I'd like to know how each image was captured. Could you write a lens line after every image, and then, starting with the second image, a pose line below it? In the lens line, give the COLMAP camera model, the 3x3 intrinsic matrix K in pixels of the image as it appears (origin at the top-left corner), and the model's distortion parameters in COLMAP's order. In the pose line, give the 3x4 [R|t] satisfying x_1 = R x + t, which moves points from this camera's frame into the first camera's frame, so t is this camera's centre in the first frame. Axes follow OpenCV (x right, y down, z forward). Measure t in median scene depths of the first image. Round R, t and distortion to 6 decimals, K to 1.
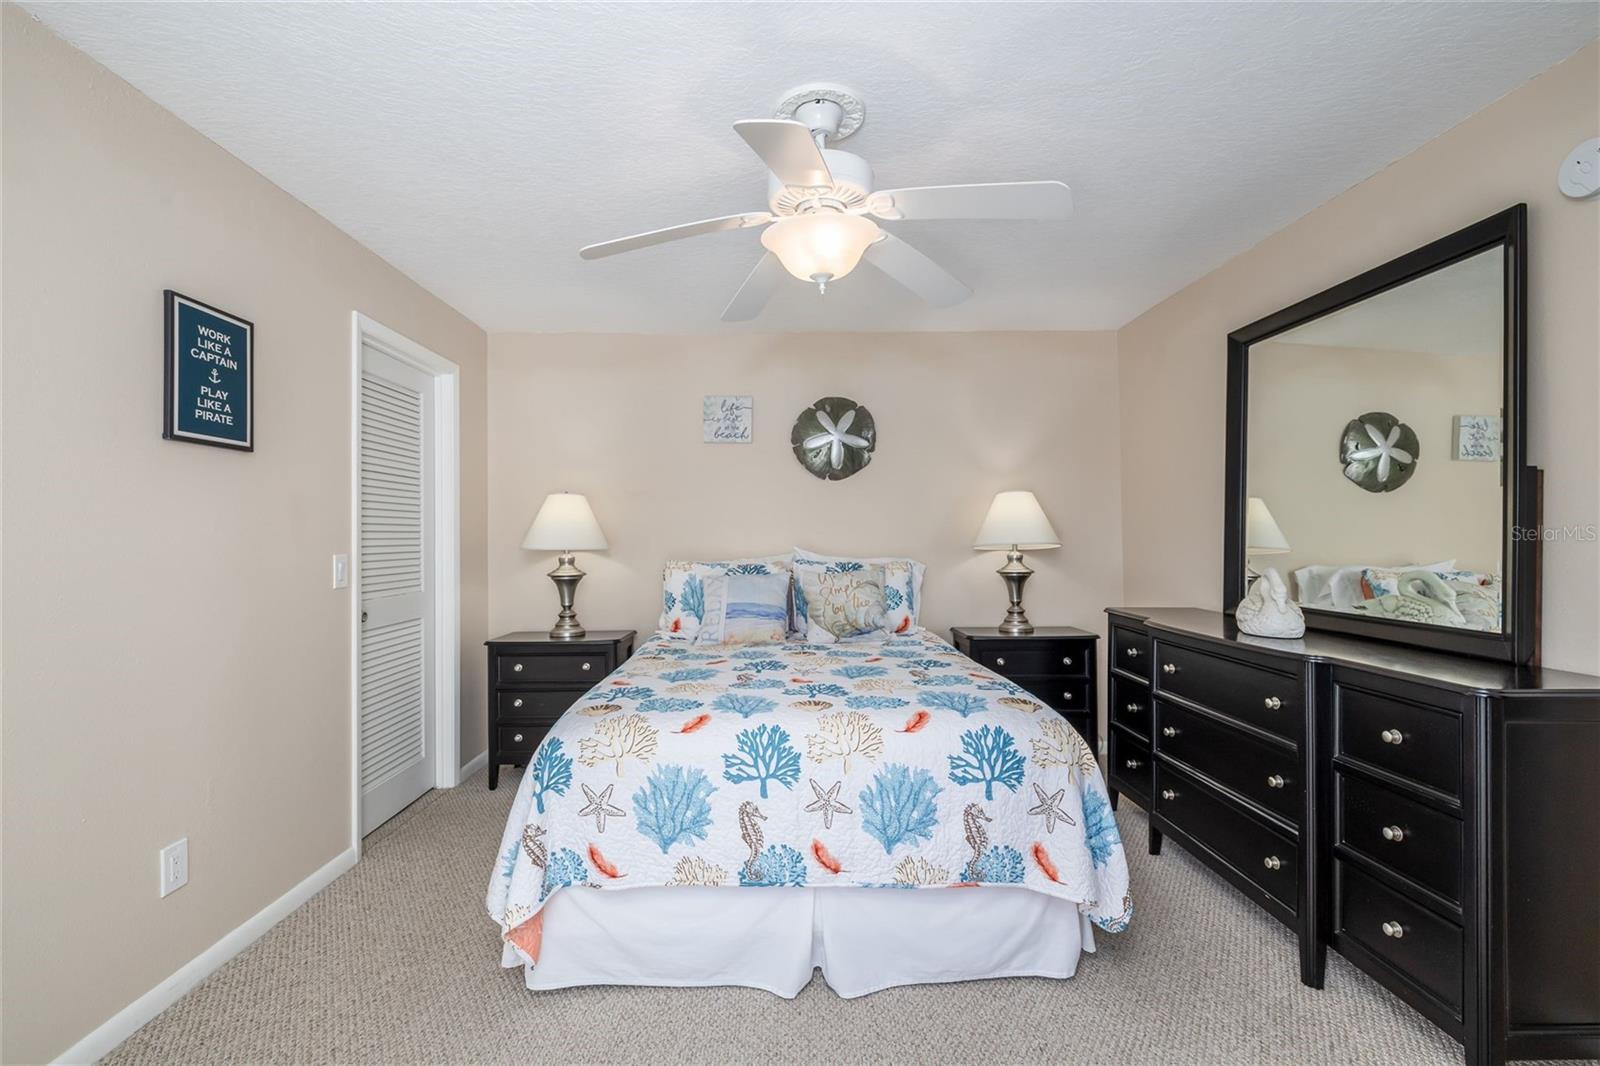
lens RADIAL K [[712.8, 0, 798.6], [0, 712.8, 518.8], [0, 0, 1]] dist [-0.003816, -0.000313]
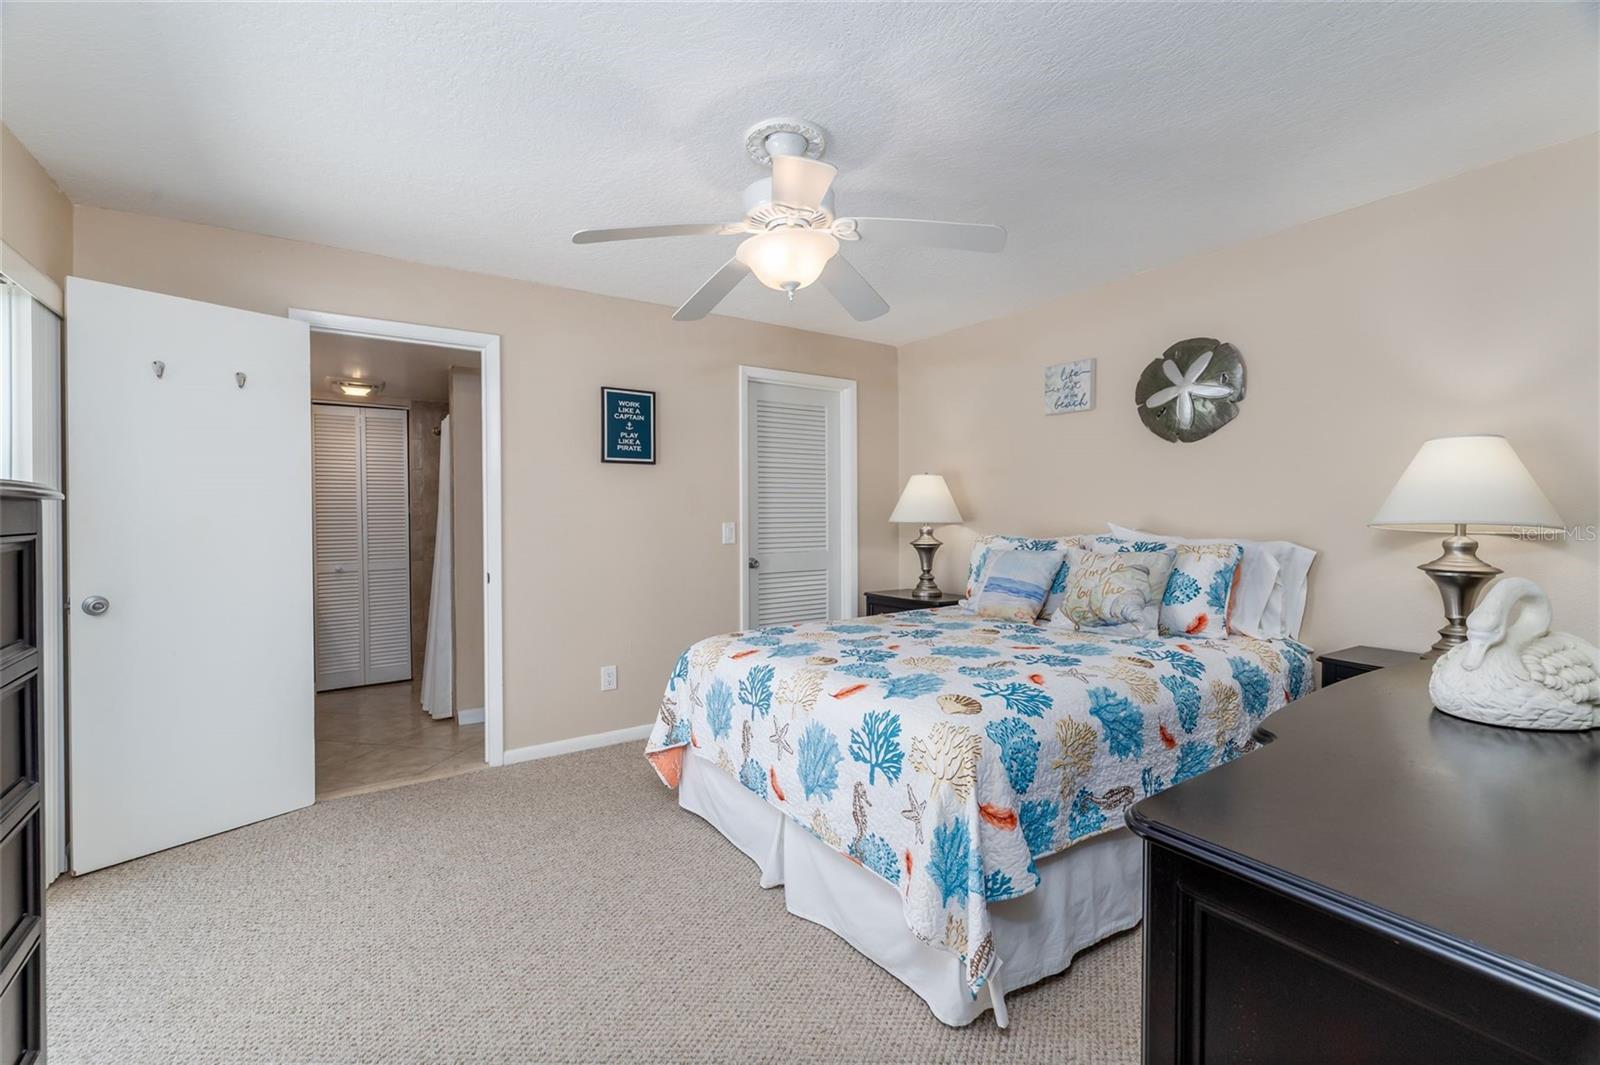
lens RADIAL K [[685.0, 0, 796.1], [0, 685.0, 511.5], [0, 0, 1]] dist [0.003759, -0.000591]
pose [[0.534917, 0.001216, -0.844904, 0.908317], [0.021847, 0.999645, 0.015271, 0.006324], [0.844622, -0.026627, 0.534700, 0.385107]]
